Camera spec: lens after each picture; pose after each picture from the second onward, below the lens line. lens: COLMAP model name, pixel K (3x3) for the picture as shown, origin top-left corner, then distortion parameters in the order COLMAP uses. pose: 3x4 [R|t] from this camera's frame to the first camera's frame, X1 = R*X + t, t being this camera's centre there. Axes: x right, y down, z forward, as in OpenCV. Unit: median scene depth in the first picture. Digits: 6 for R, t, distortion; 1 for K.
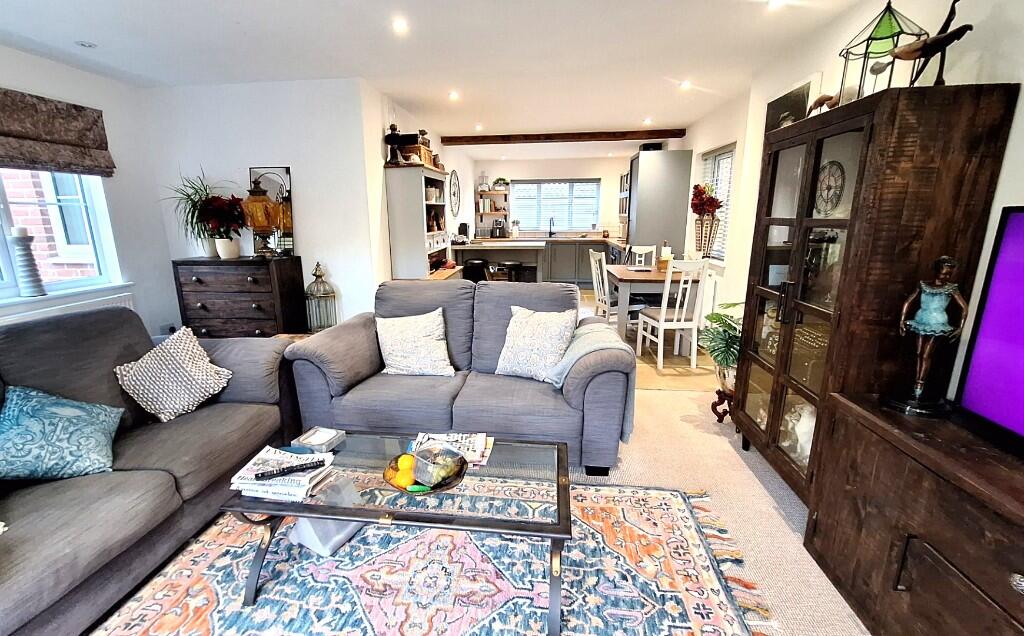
lens RADIAL K [[458.7, 0, 510.9], [0, 458.7, 320.6], [0, 0, 1]] dist [-0.002452, -0.000076]
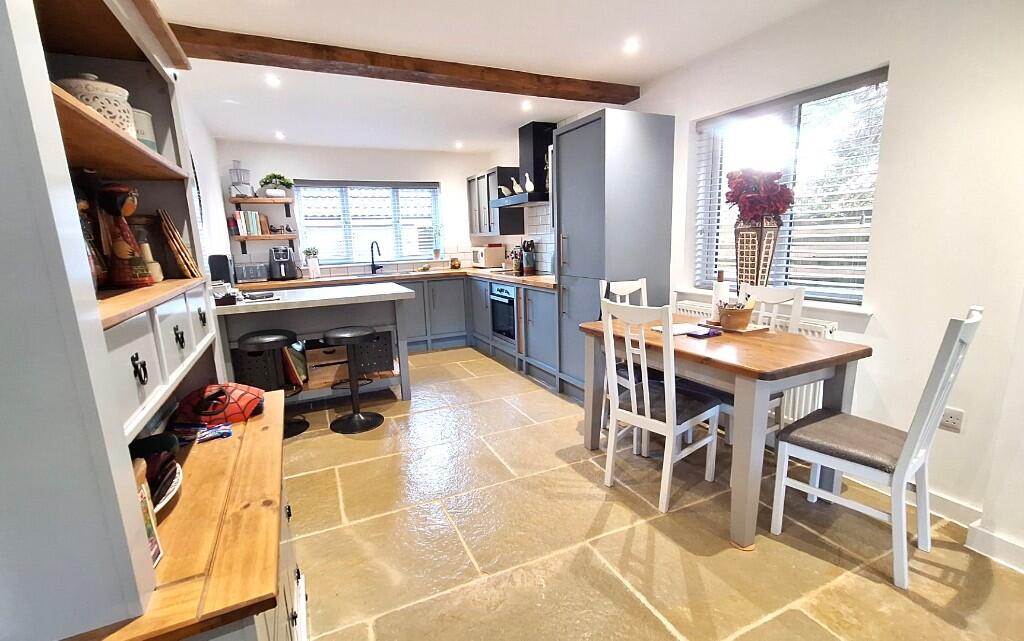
lens RADIAL K [[458.7, 0, 507.2], [0, 458.7, 327.2], [0, 0, 1]] dist [-0.002452, -0.000076]
pose [[0.862492, -0.119136, 0.491847, -0.074193], [0.141752, 0.989863, -0.008806, -0.079923], [-0.485812, 0.077315, 0.870637, 0.384500]]
